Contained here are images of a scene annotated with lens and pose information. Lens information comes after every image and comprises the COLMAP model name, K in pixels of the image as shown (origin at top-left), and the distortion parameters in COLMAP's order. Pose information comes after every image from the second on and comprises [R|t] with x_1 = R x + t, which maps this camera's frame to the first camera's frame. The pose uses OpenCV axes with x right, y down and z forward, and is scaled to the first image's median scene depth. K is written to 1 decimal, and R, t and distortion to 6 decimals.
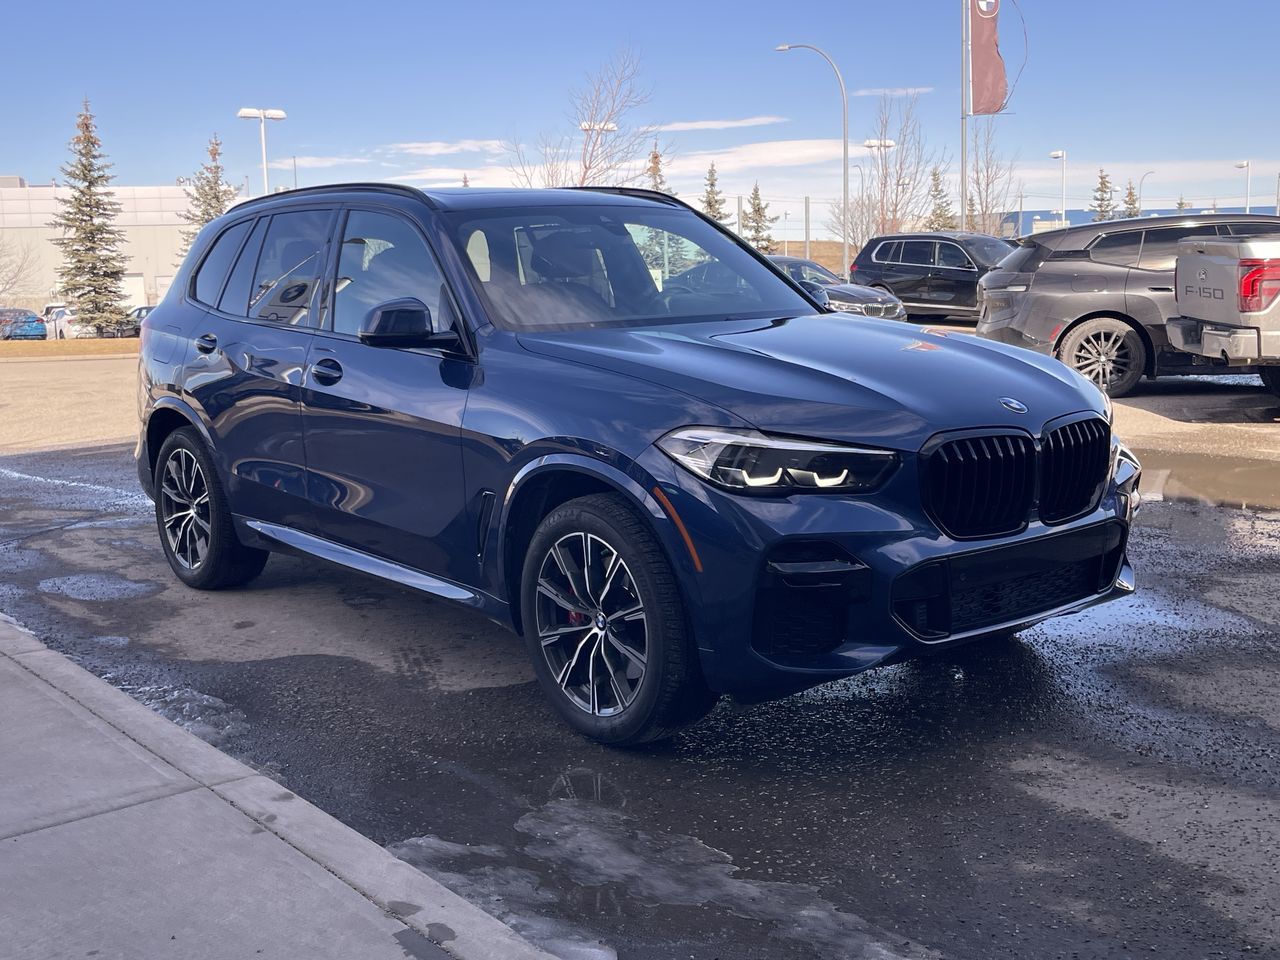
lens RADIAL K [[1552.3, 0, 657.9], [0, 1552.3, 468.0], [0, 0, 1]] dist [0.085305, -0.188553]
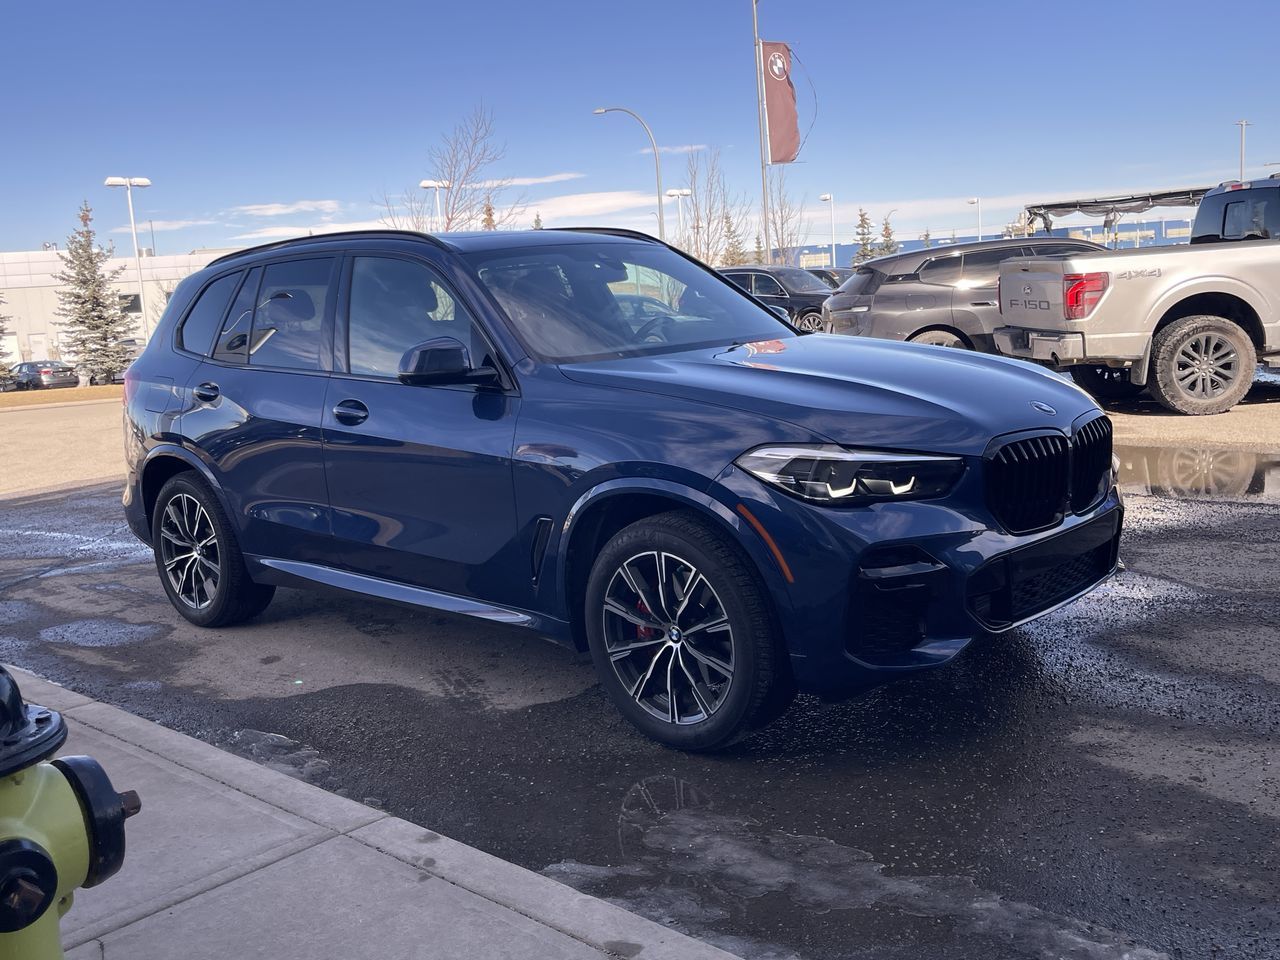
lens RADIAL K [[1338.0, 0, 677.1], [0, 1338.0, 477.1], [0, 0, 1]] dist [0.046839, -0.019549]
pose [[0.988692, -0.061220, 0.136896, -0.131343], [0.061054, 0.998120, 0.005413, -0.010708], [-0.136970, 0.003006, 0.990571, 0.087351]]
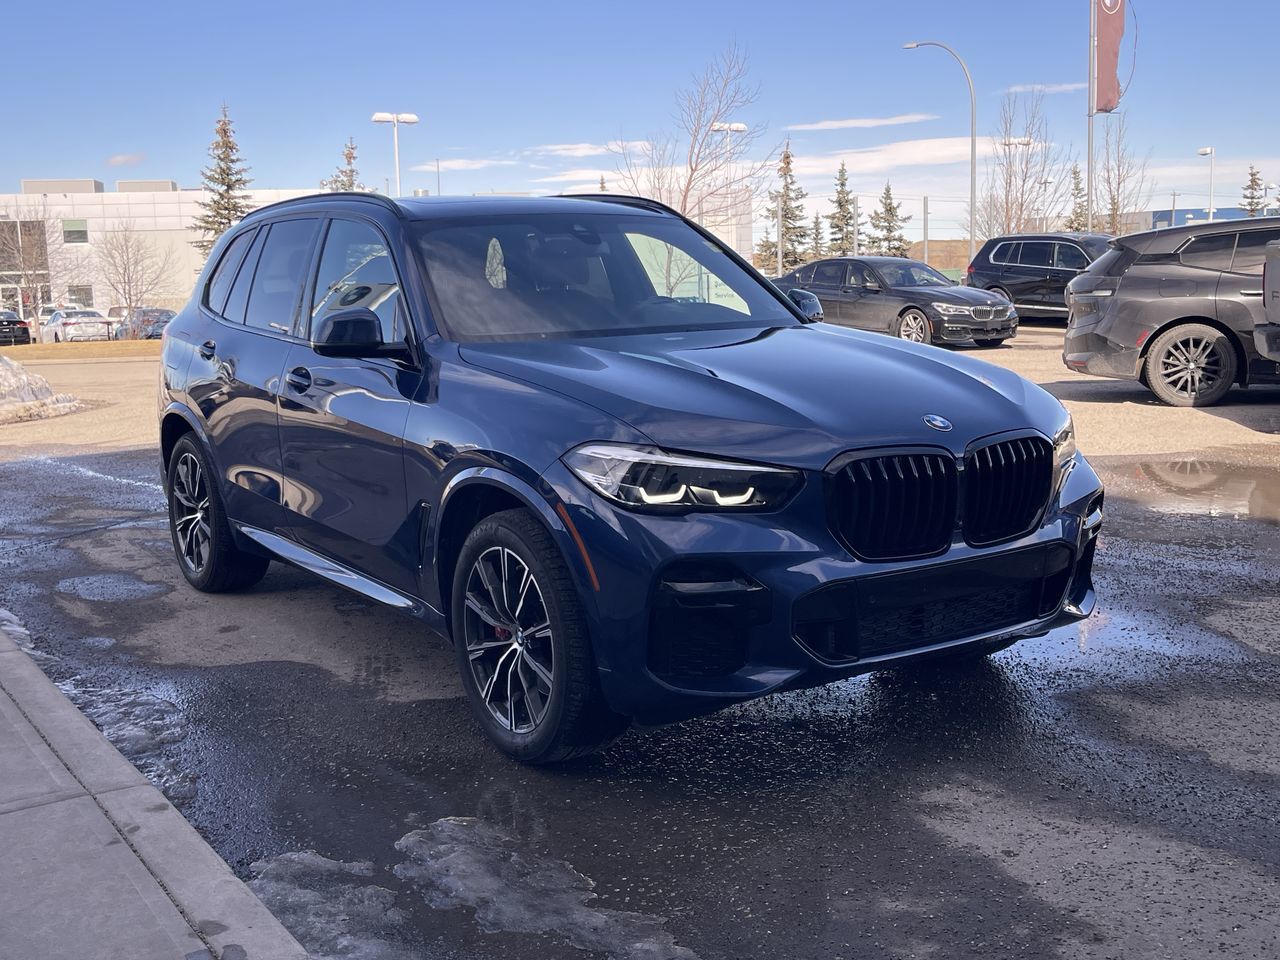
lens RADIAL K [[1552.3, 0, 657.9], [0, 1552.3, 468.0], [0, 0, 1]] dist [0.085305, -0.188553]
pose [[0.995789, 0.011826, -0.090913, 0.120237], [-0.011822, 0.999930, 0.000590, -0.009121], [0.090913, 0.000487, 0.995859, 0.017765]]
